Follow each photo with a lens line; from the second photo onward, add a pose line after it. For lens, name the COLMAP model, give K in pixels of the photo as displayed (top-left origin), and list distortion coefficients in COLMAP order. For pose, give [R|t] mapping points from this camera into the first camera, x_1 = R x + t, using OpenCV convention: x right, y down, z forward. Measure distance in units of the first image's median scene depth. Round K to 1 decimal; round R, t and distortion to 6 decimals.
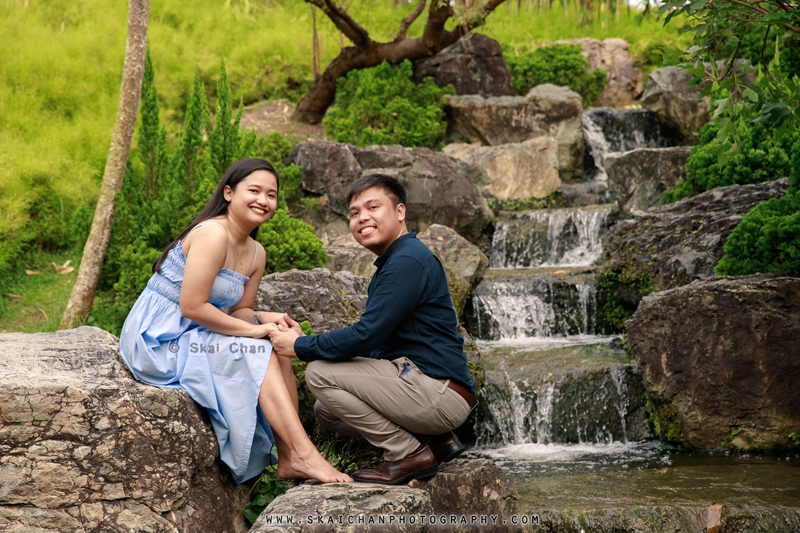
lens RADIAL K [[1470.3, 0, 370.9], [0, 1470.3, 264.8], [0, 0, 1]] dist [0.070517, 2.168893]
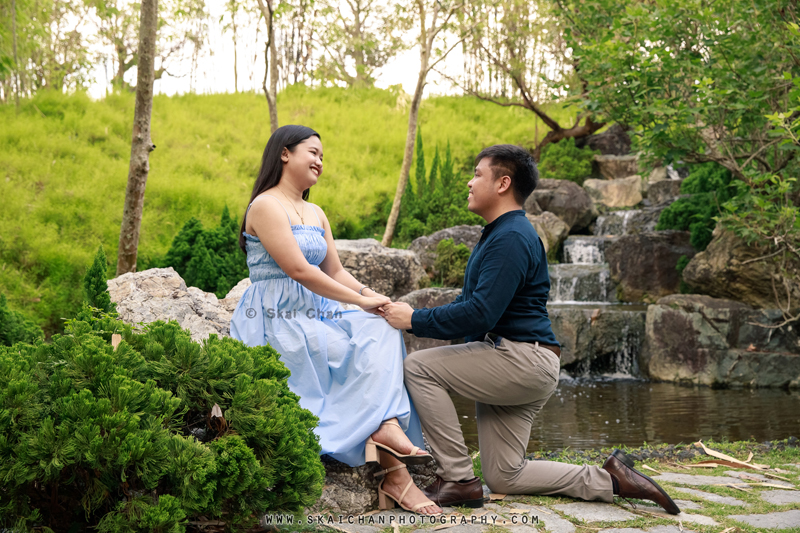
lens RADIAL K [[1470.3, 0, 370.9], [0, 1470.3, 264.8], [0, 0, 1]] dist [0.070517, 2.168893]
pose [[0.939790, 0.018042, -0.341277, 0.484904], [-0.037245, 0.998065, -0.049799, 0.150114], [0.339718, 0.059512, 0.938643, -1.004442]]
